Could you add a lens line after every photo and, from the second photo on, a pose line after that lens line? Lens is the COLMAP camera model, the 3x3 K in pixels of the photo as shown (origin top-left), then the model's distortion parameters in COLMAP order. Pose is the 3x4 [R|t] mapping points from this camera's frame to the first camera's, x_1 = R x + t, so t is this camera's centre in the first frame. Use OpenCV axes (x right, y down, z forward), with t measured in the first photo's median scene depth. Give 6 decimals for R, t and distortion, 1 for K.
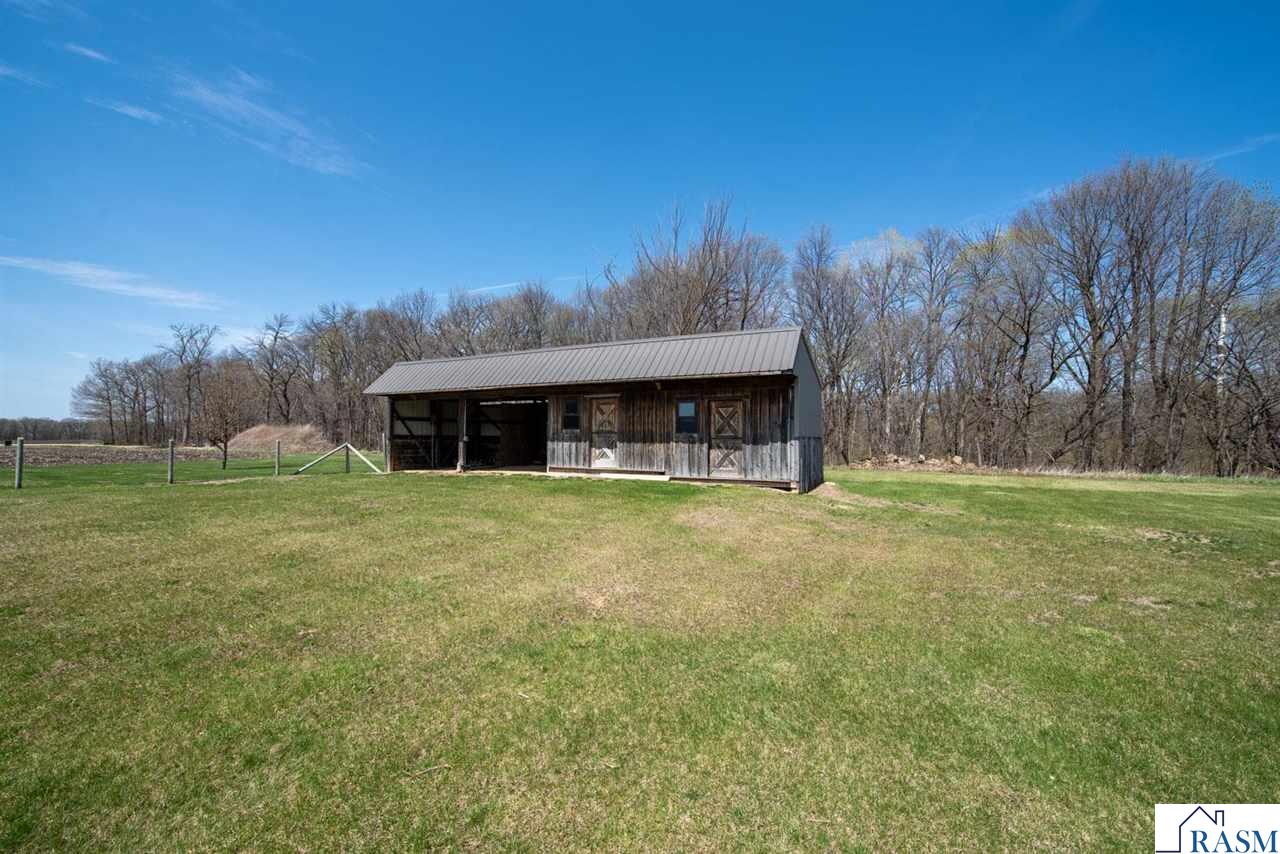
lens RADIAL K [[522.0, 0, 631.8], [0, 522.0, 431.1], [0, 0, 1]] dist [-0.003835, -0.000376]
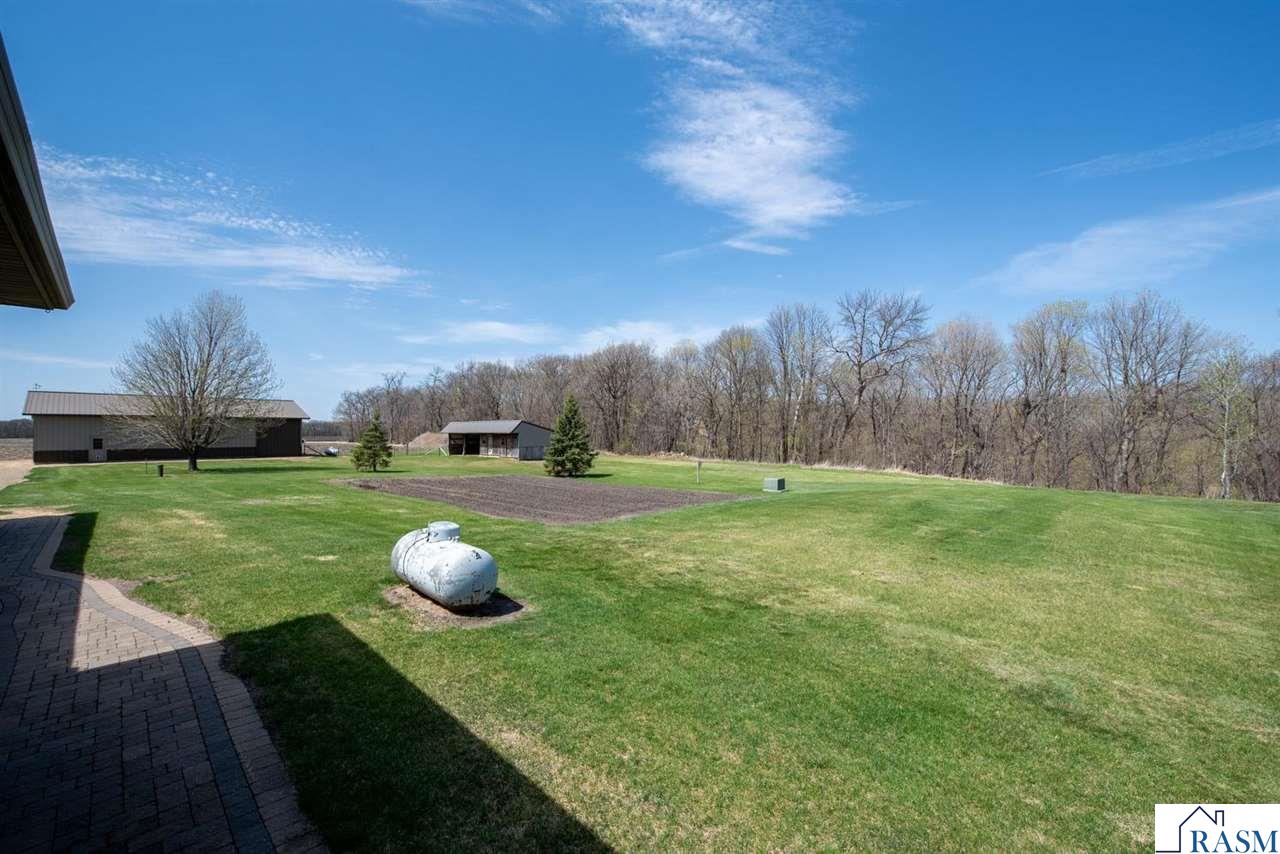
lens RADIAL K [[522.0, 0, 631.8], [0, 522.0, 431.1], [0, 0, 1]] dist [-0.003835, -0.000376]
pose [[0.965571, -0.001928, -0.260131, 1.672594], [0.004094, 0.999961, 0.007783, -0.108339], [0.260106, -0.008580, 0.965542, -2.113863]]
